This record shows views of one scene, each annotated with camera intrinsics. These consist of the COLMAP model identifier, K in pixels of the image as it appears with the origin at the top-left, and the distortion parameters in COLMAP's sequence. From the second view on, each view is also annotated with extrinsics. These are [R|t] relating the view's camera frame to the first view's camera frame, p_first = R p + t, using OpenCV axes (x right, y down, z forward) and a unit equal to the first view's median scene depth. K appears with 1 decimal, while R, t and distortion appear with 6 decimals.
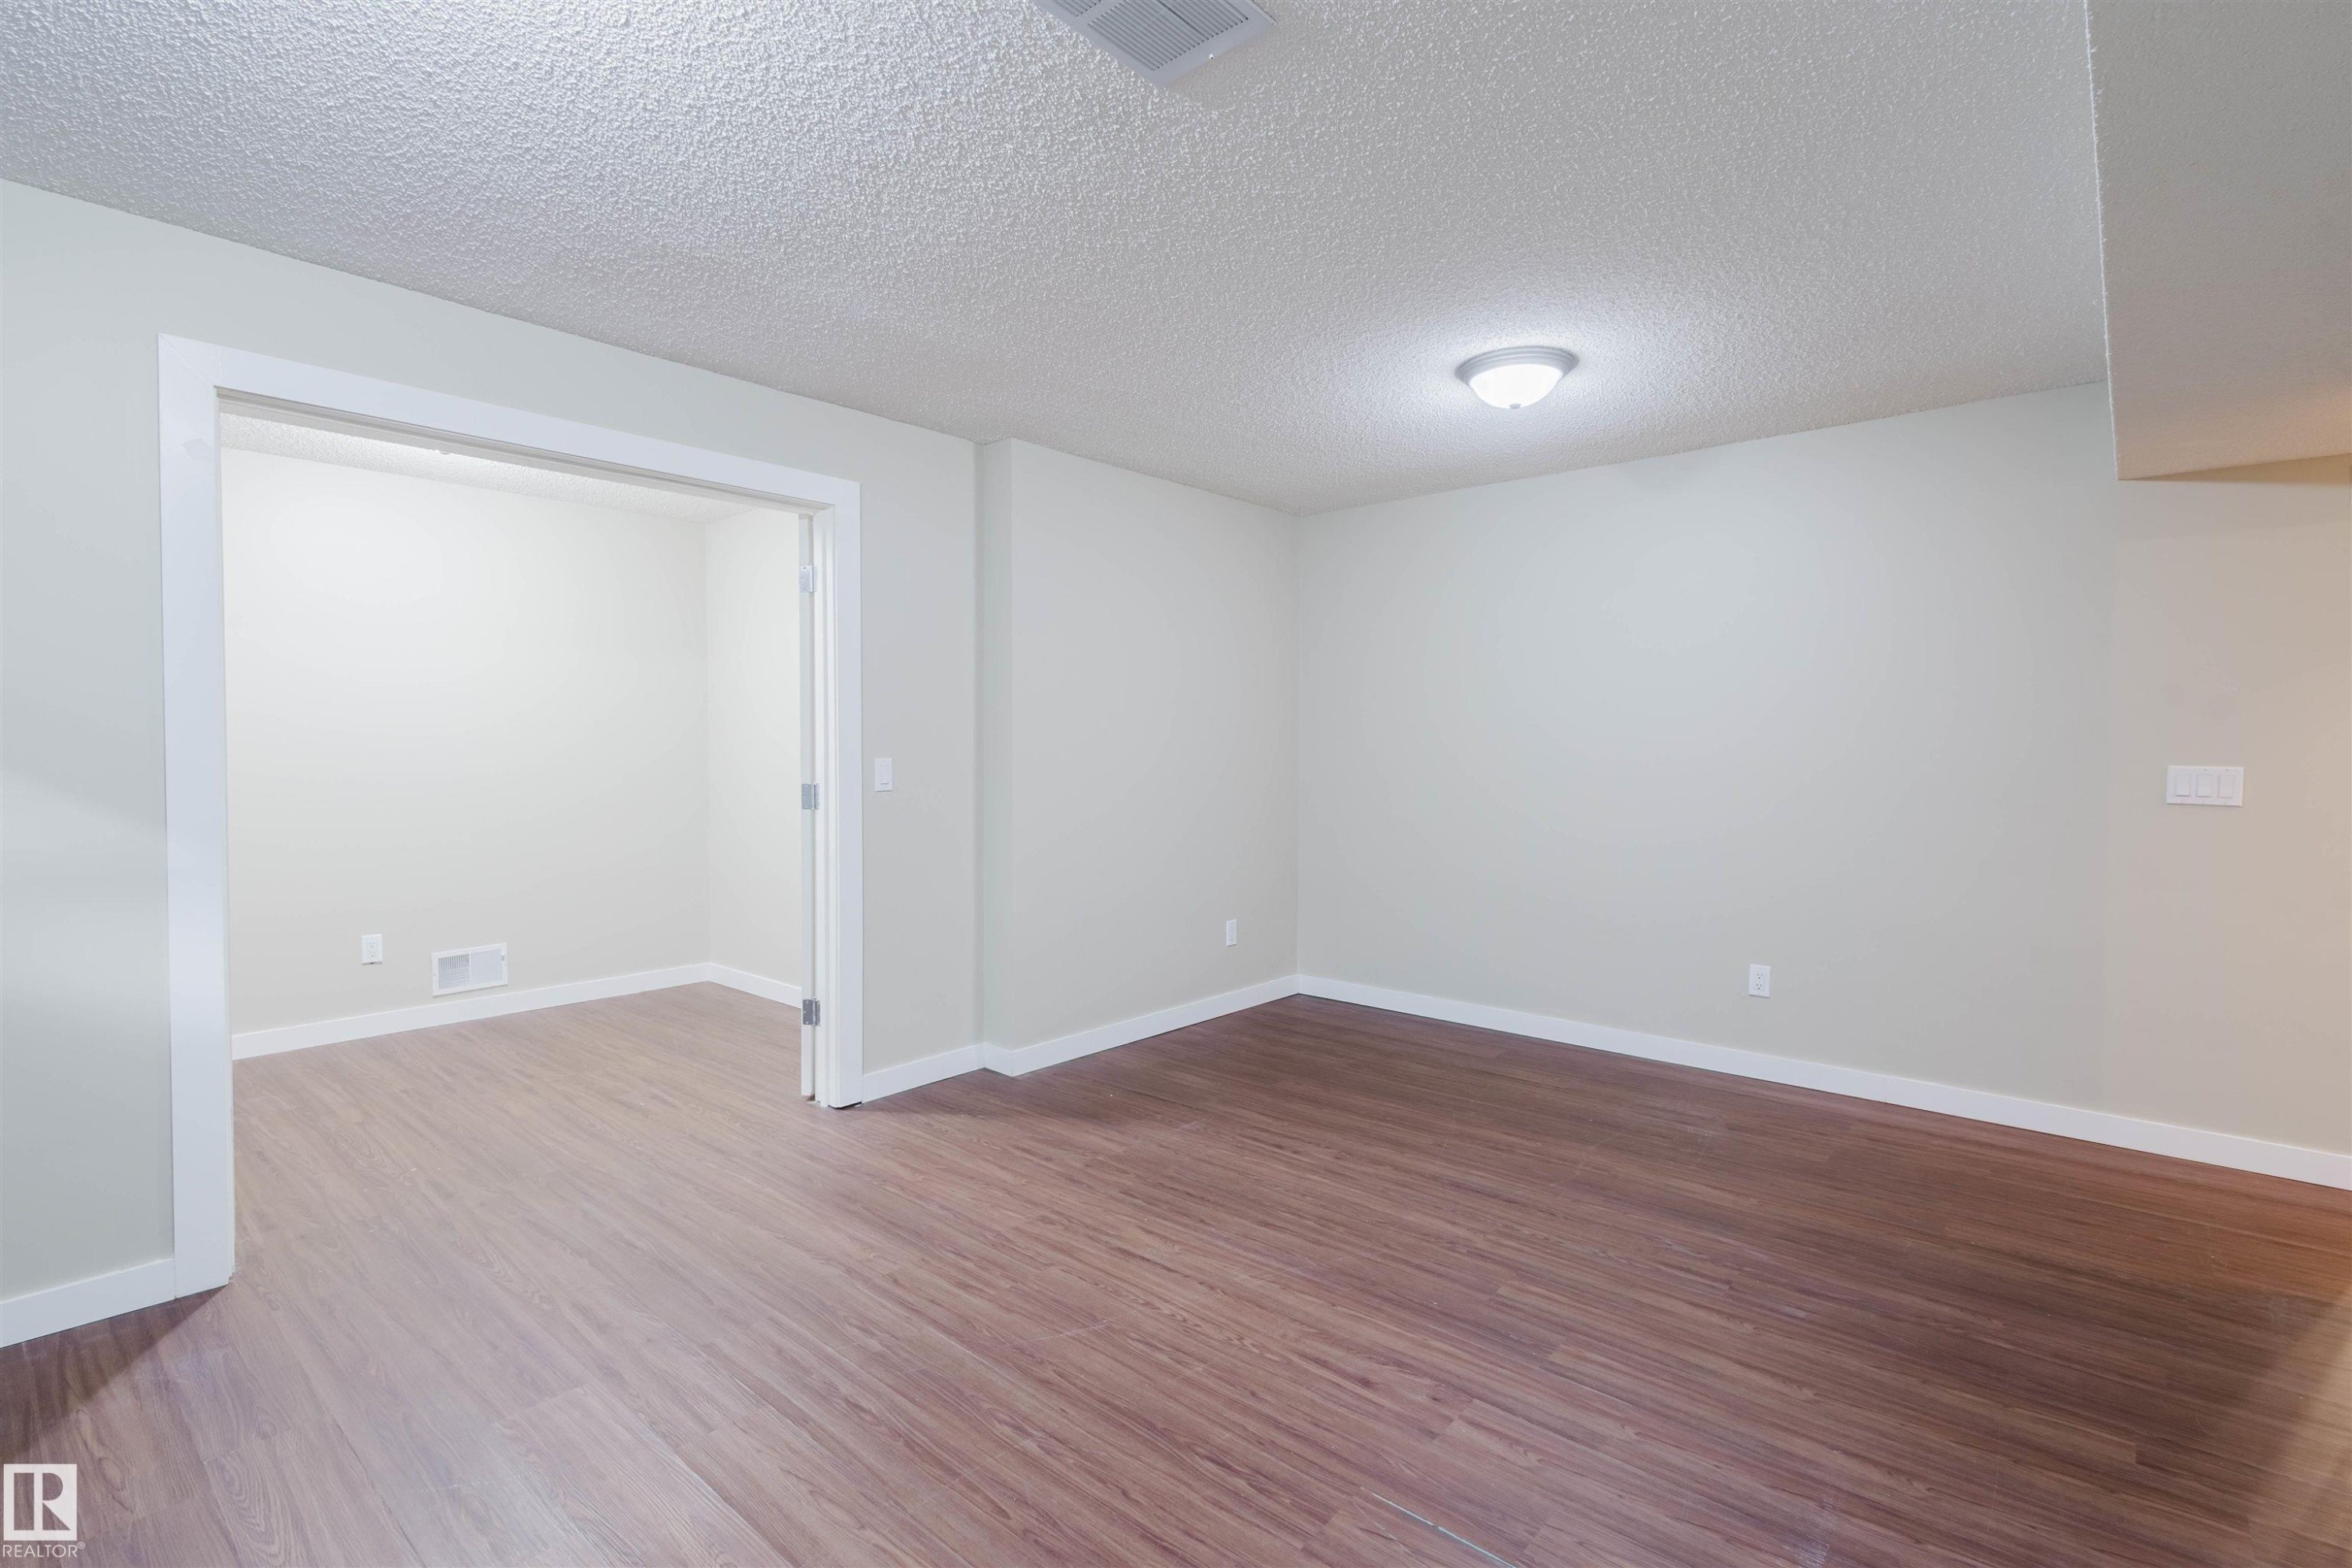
lens RADIAL K [[1086.3, 0, 1173.6], [0, 1086.3, 778.4], [0, 0, 1]] dist [0.001226, -0.000956]
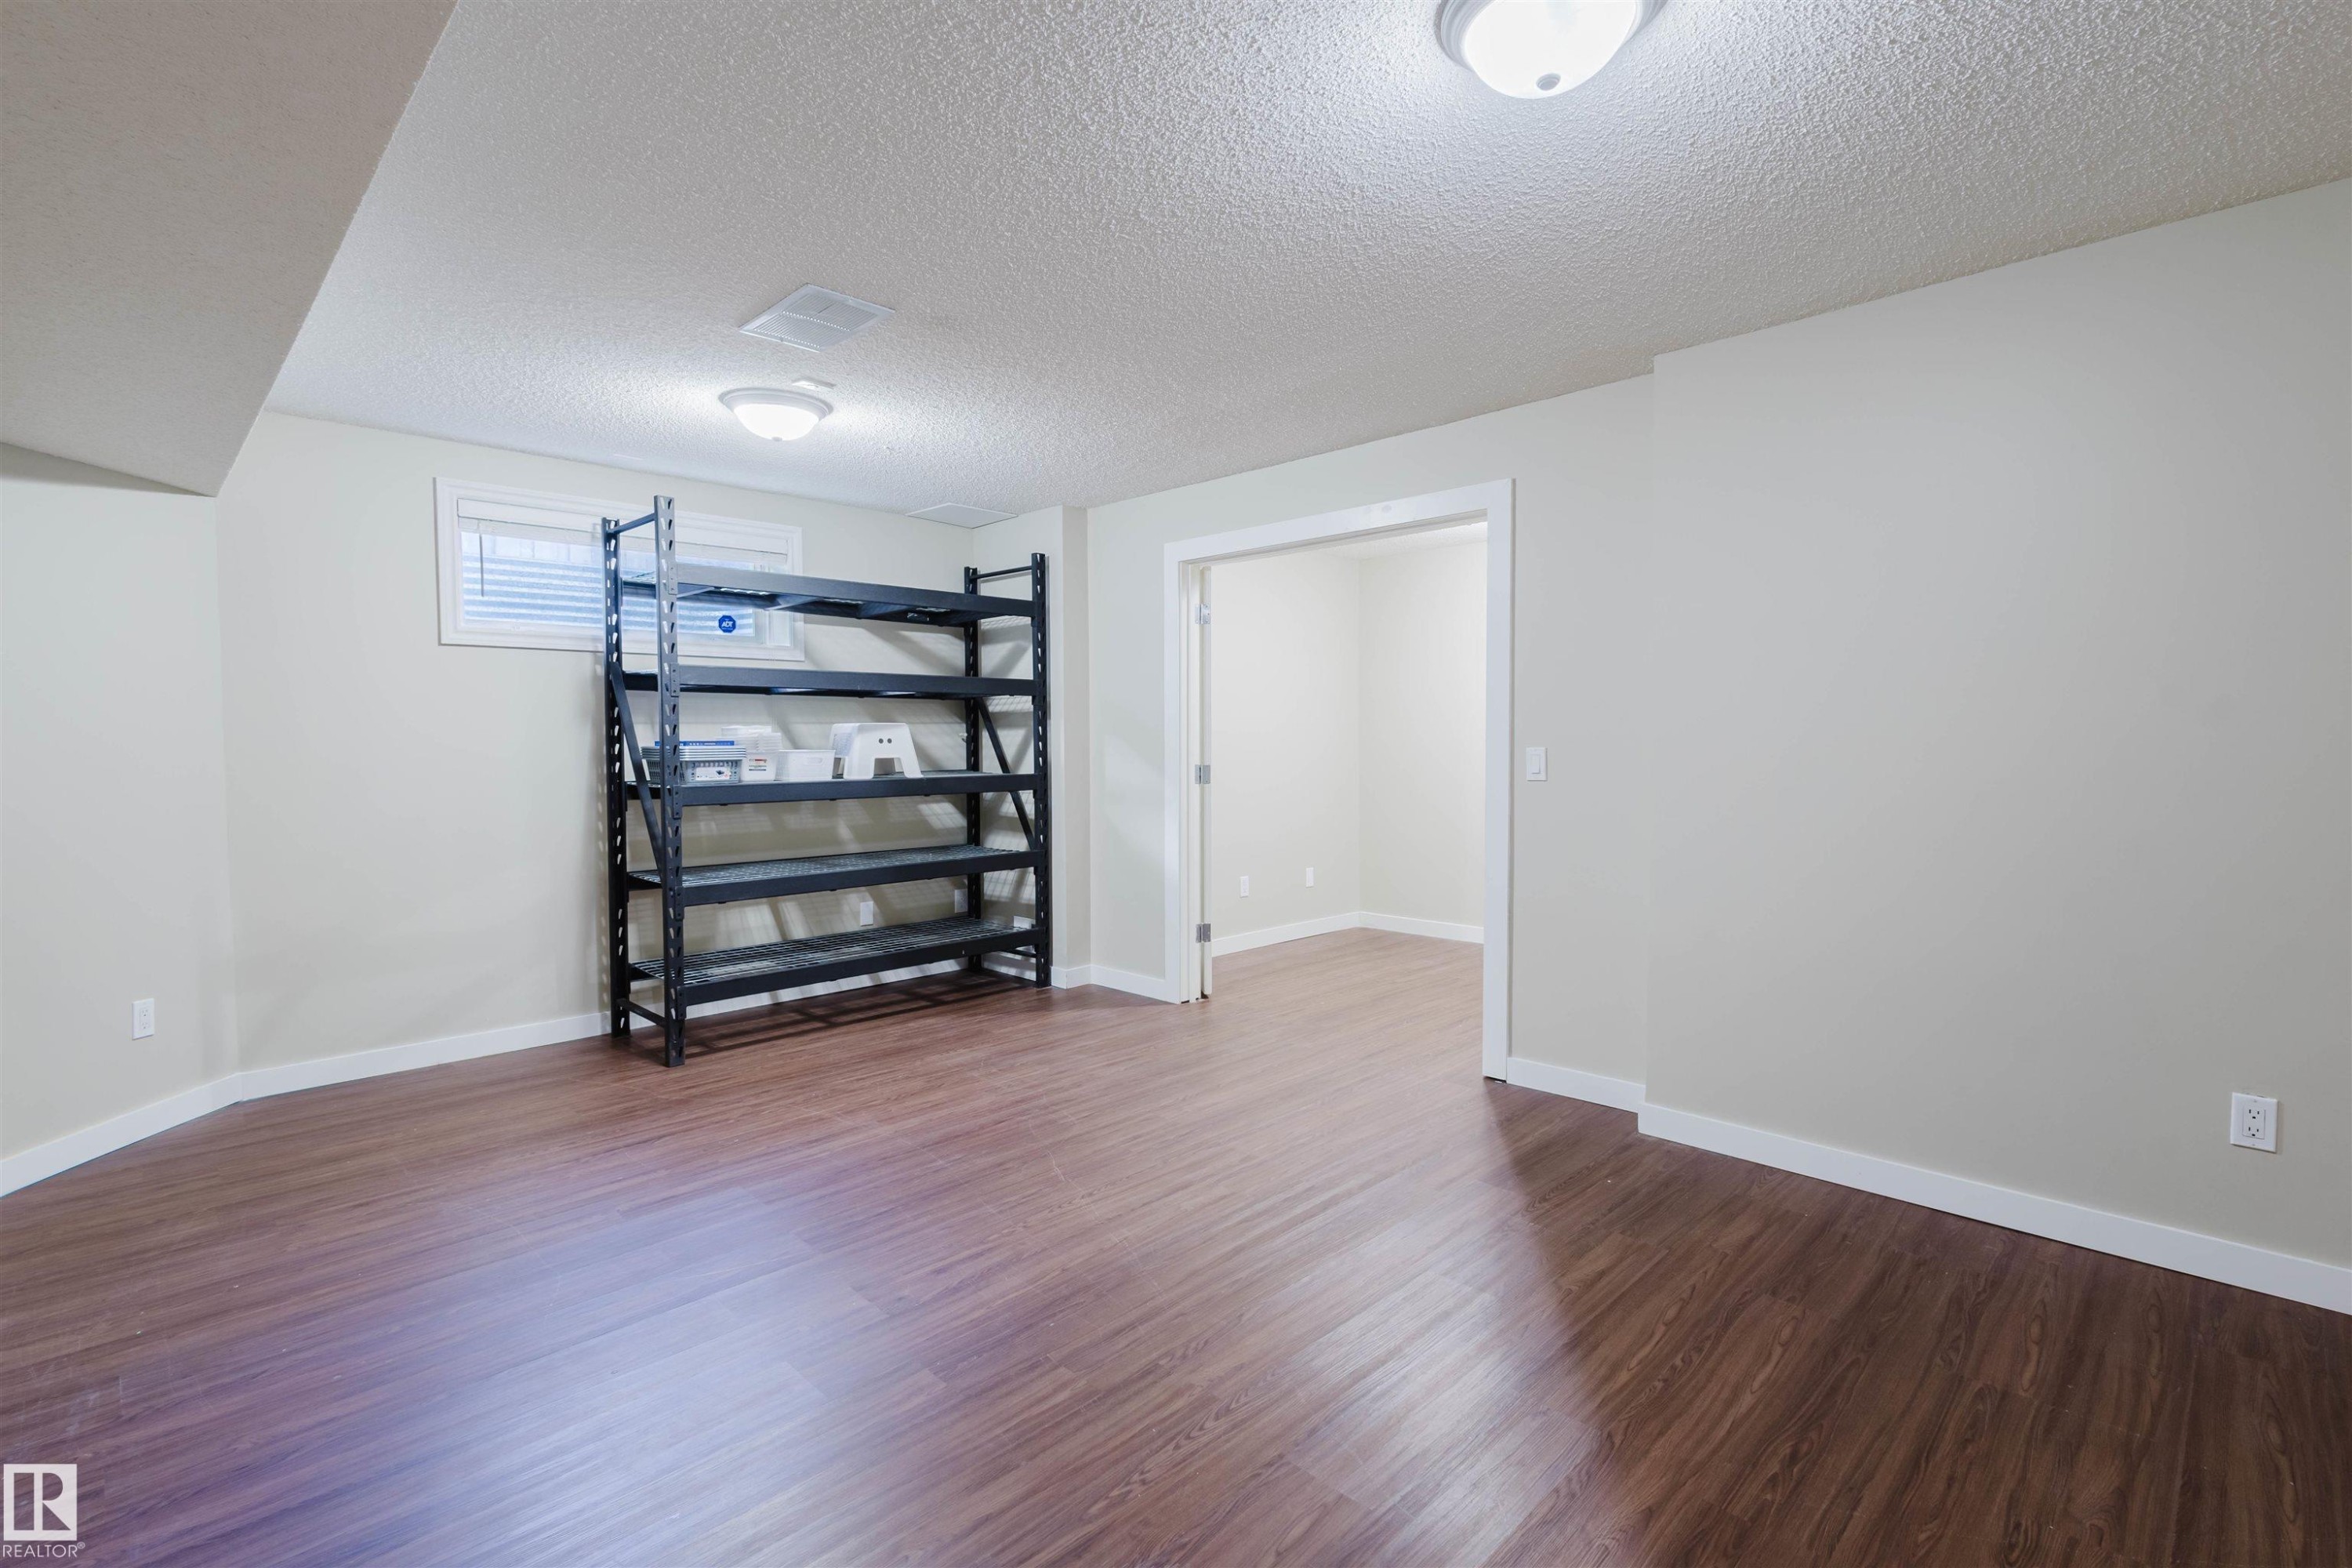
lens RADIAL K [[1086.3, 0, 1174.8], [0, 1086.3, 776.0], [0, 0, 1]] dist [0.001226, -0.000956]
pose [[-0.076912, 0.032929, -0.996494, 1.071967], [-0.023095, 0.999127, 0.034798, -0.028809], [0.996770, 0.025690, -0.076085, 1.075150]]
